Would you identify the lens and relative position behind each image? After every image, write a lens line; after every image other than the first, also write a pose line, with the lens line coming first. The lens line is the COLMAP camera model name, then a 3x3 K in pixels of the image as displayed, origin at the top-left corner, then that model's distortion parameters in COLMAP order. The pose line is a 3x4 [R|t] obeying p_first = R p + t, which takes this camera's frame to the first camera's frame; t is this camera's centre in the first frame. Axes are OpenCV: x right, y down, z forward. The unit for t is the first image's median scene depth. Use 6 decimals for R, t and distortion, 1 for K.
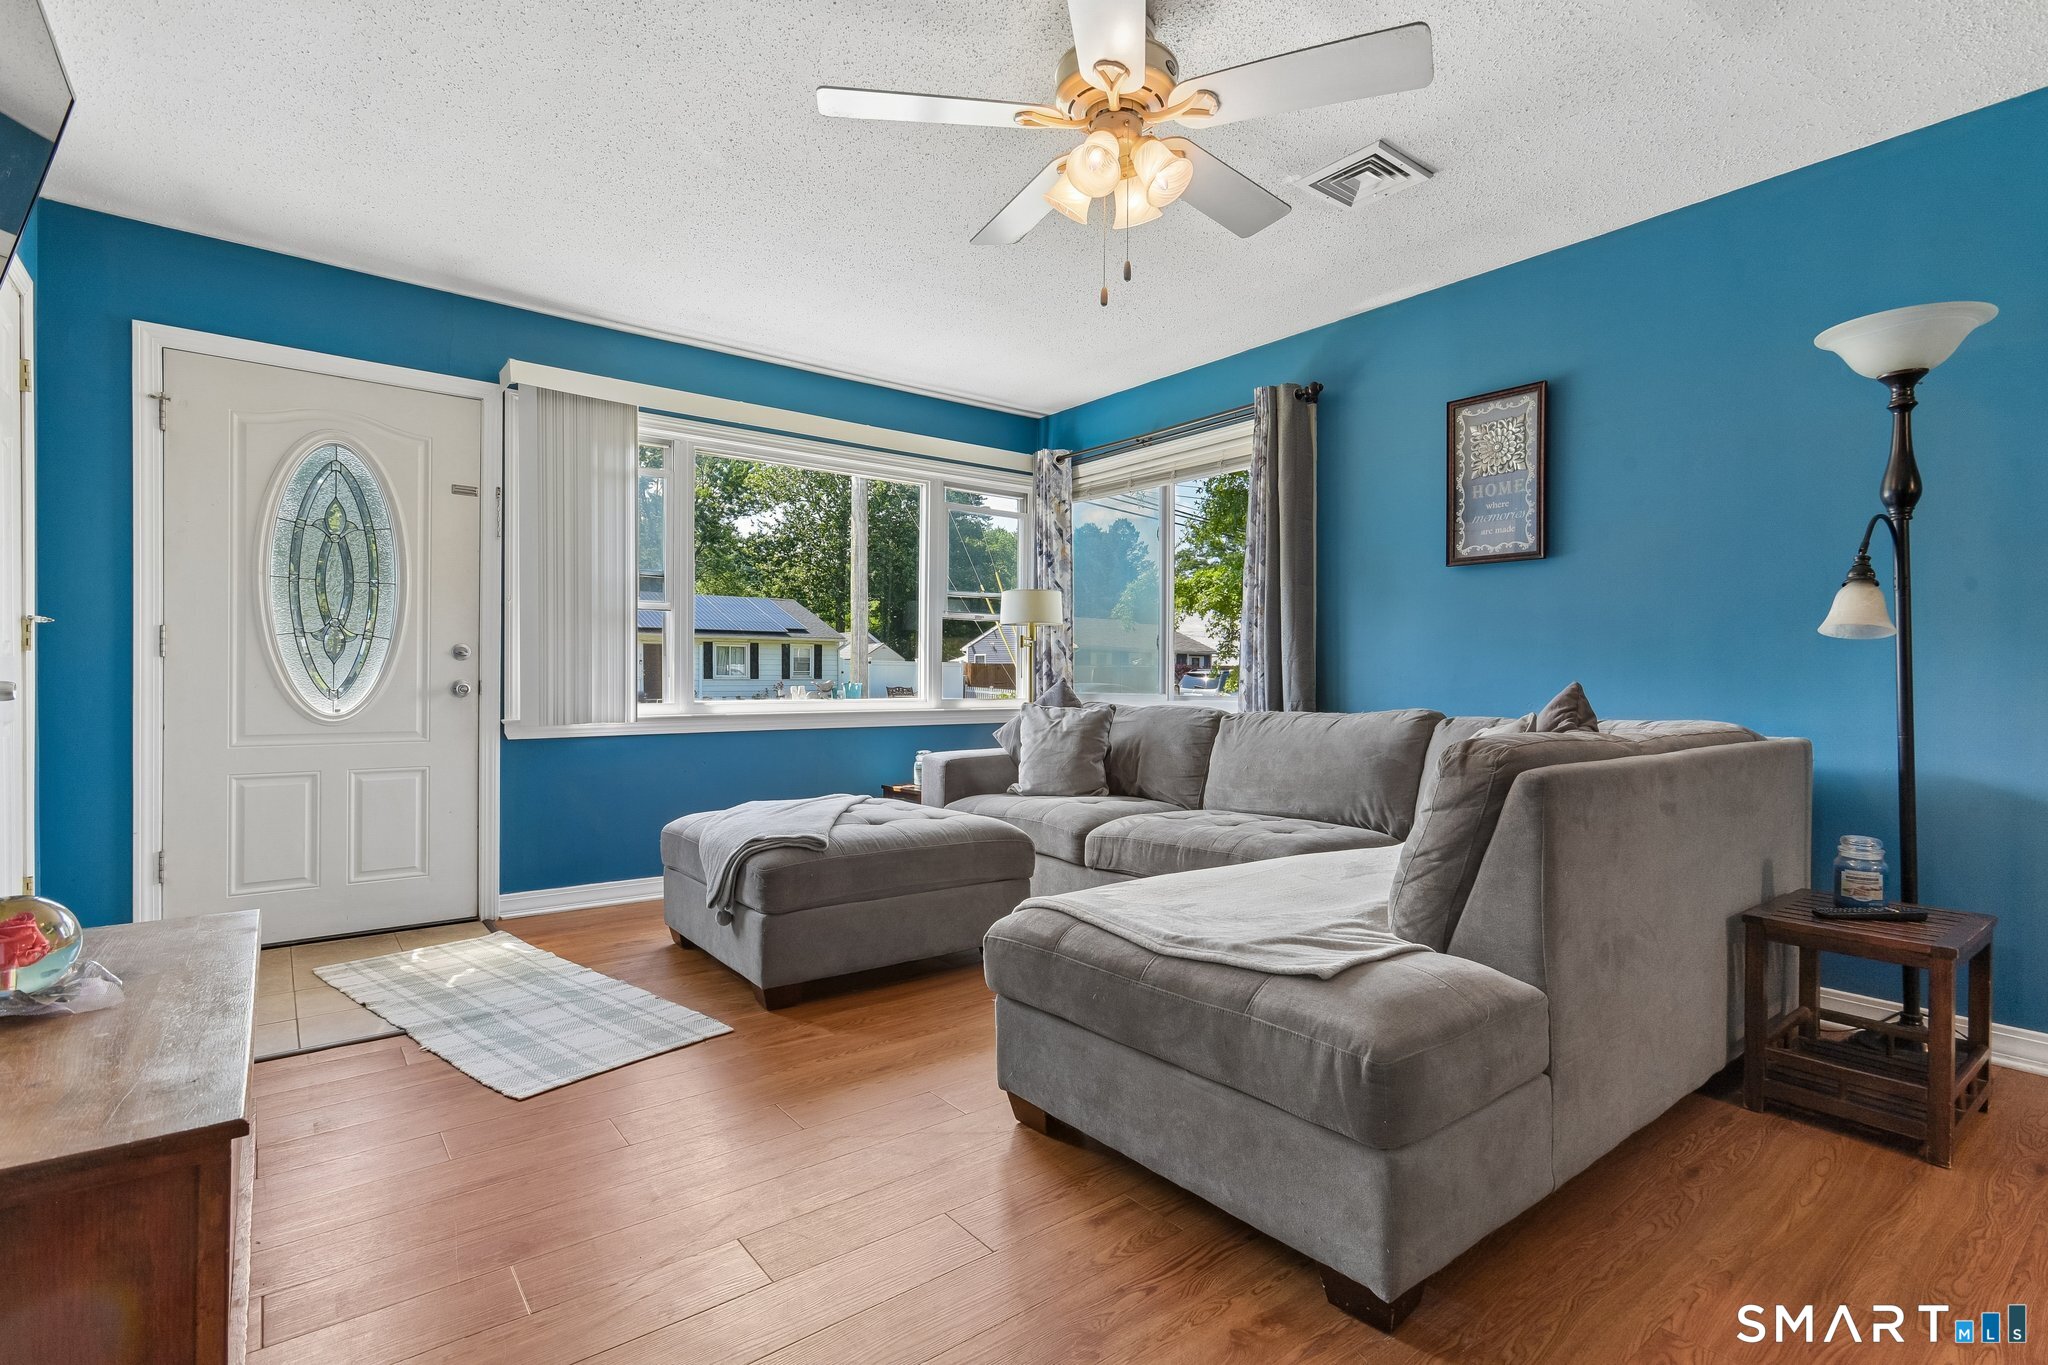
lens RADIAL K [[969.0, 0, 1030.0], [0, 969.0, 675.4], [0, 0, 1]] dist [0.000948, 0.000223]
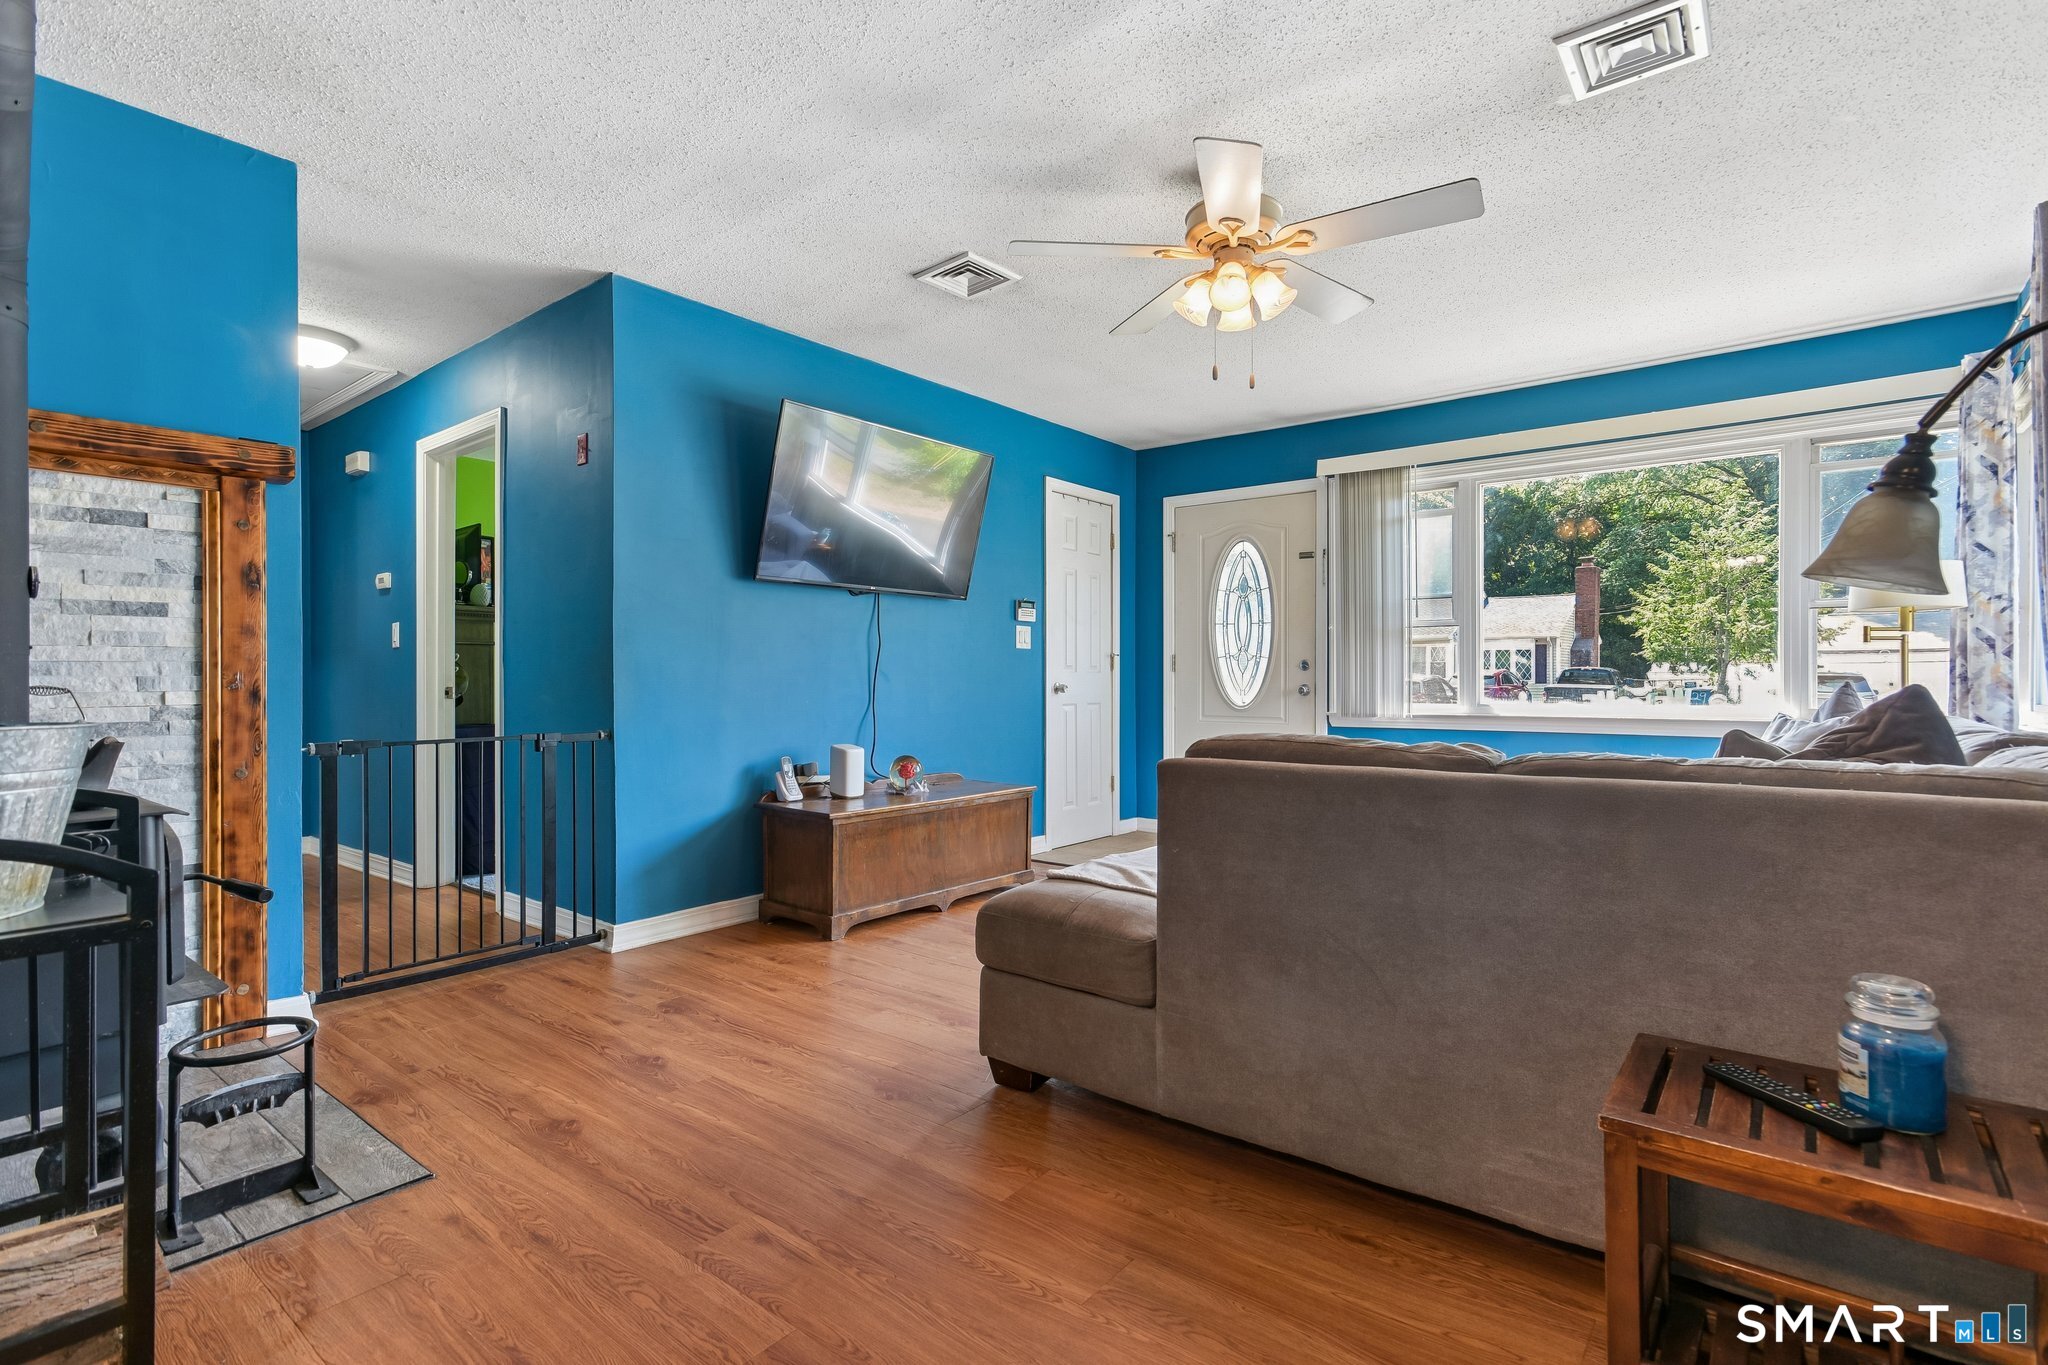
lens RADIAL K [[969.0, 0, 1030.0], [0, 969.0, 675.4], [0, 0, 1]] dist [0.000948, 0.000223]
pose [[0.223716, -0.007731, -0.974624, 0.718943], [-0.000014, 0.999969, -0.007936, 0.004421], [0.974654, 0.001789, 0.223708, 0.242026]]
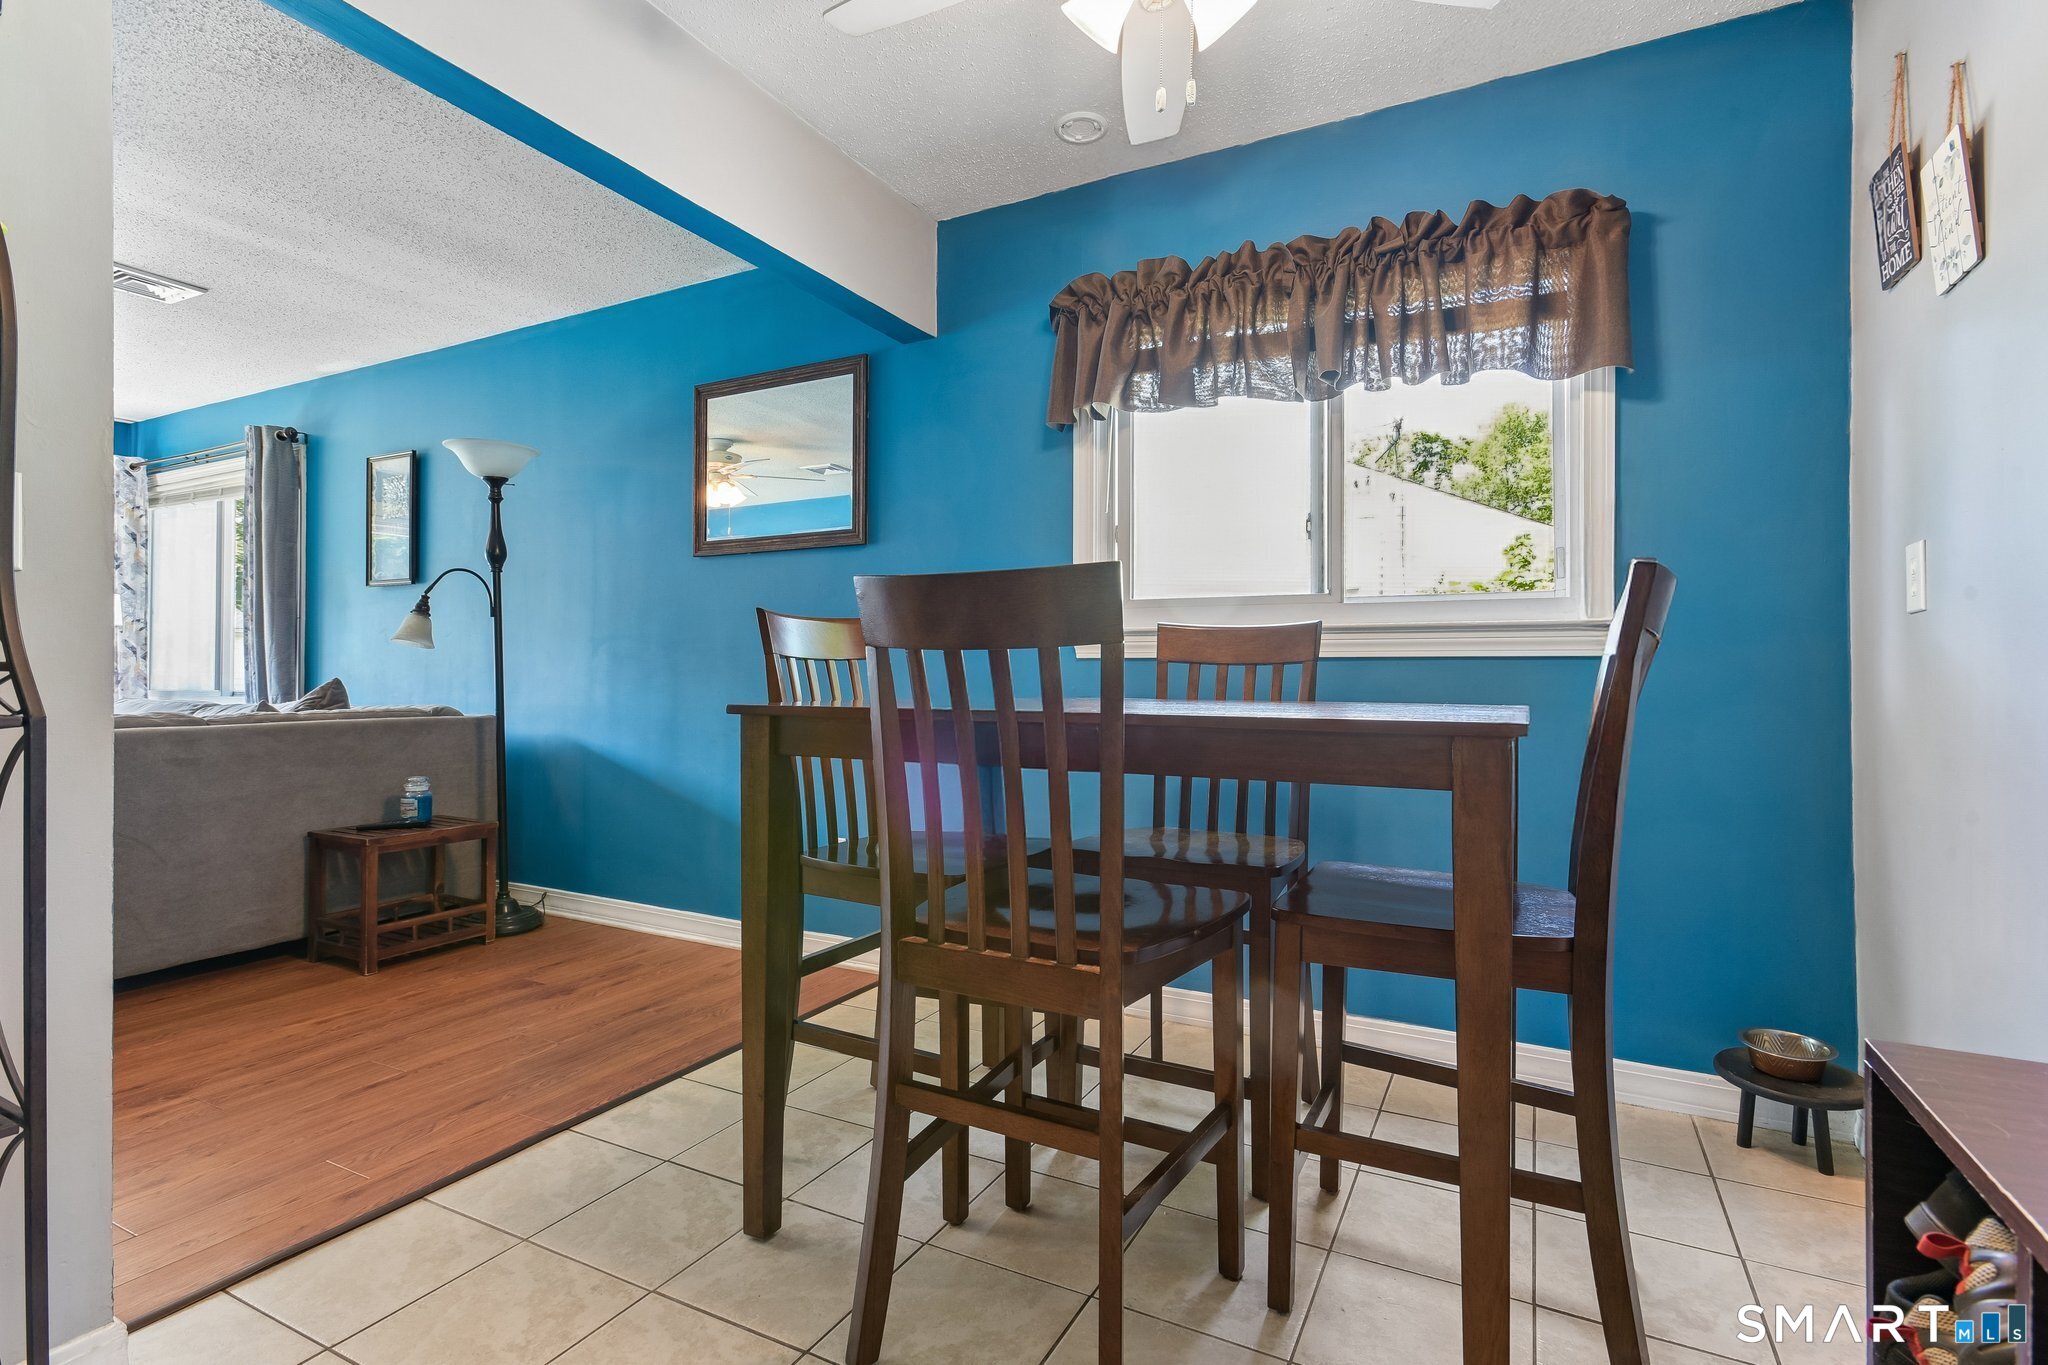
lens RADIAL K [[969.0, 0, 1030.0], [0, 969.0, 675.4], [0, 0, 1]] dist [0.000948, 0.000223]
pose [[0.911179, 0.002178, 0.412005, 0.634334], [-0.001380, 0.999997, -0.002234, 0.003973], [-0.412009, 0.001467, 0.911179, -0.462573]]
